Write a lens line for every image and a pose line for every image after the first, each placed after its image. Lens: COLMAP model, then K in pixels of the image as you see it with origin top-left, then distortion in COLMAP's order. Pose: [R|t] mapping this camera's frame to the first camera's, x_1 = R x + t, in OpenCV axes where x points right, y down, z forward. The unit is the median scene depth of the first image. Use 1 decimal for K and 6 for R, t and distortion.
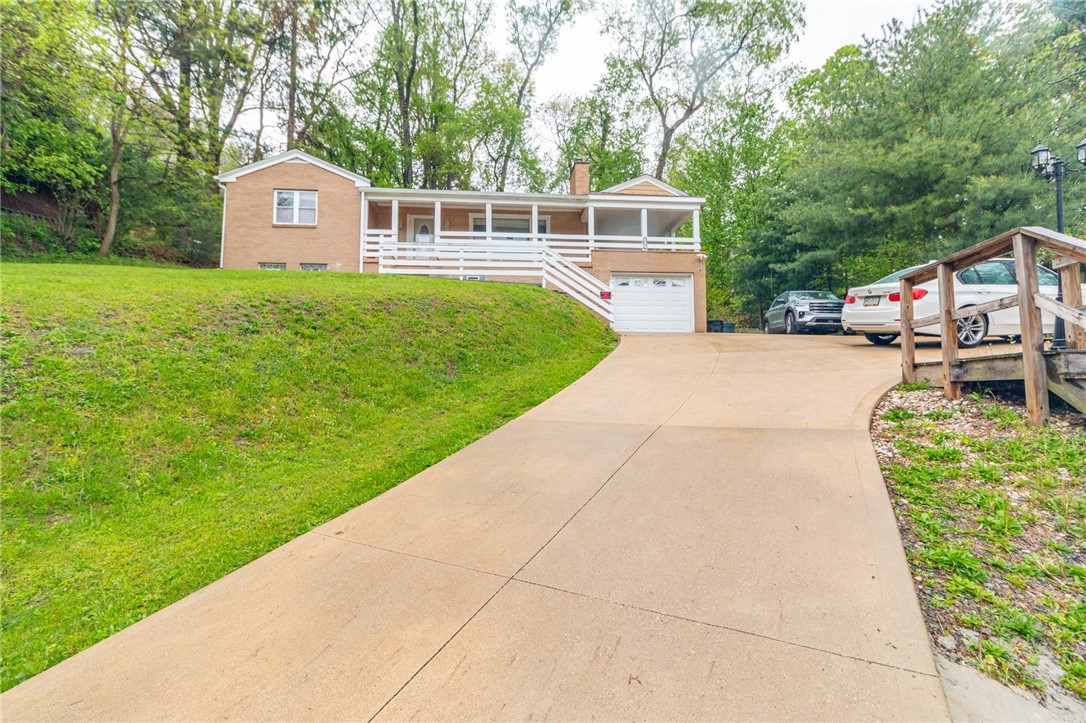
lens RADIAL K [[503.3, 0, 543.3], [0, 503.3, 354.3], [0, 0, 1]] dist [0.001694, 0.000425]
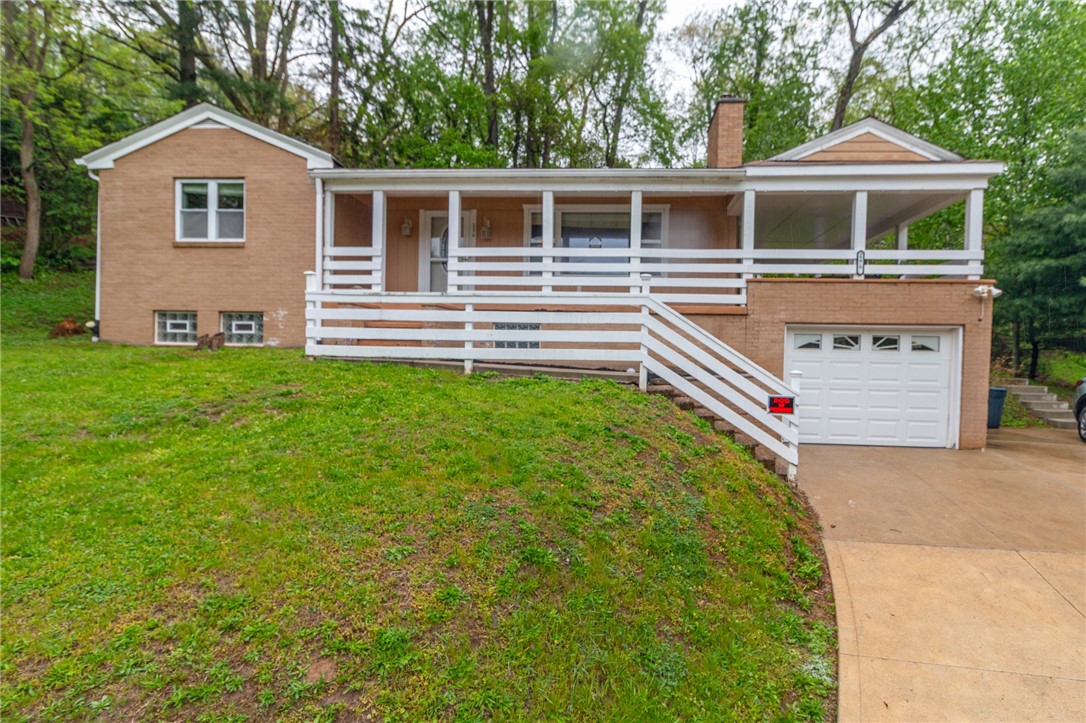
lens RADIAL K [[536.3, 0, 581.7], [0, 536.3, 374.3], [0, 0, 1]] dist [0.003022, 0.000400]
pose [[0.986248, 0.026909, -0.163065, 0.021750], [-0.011381, 0.995372, 0.095423, -0.157793], [0.164878, -0.092255, 0.981990, 0.423471]]
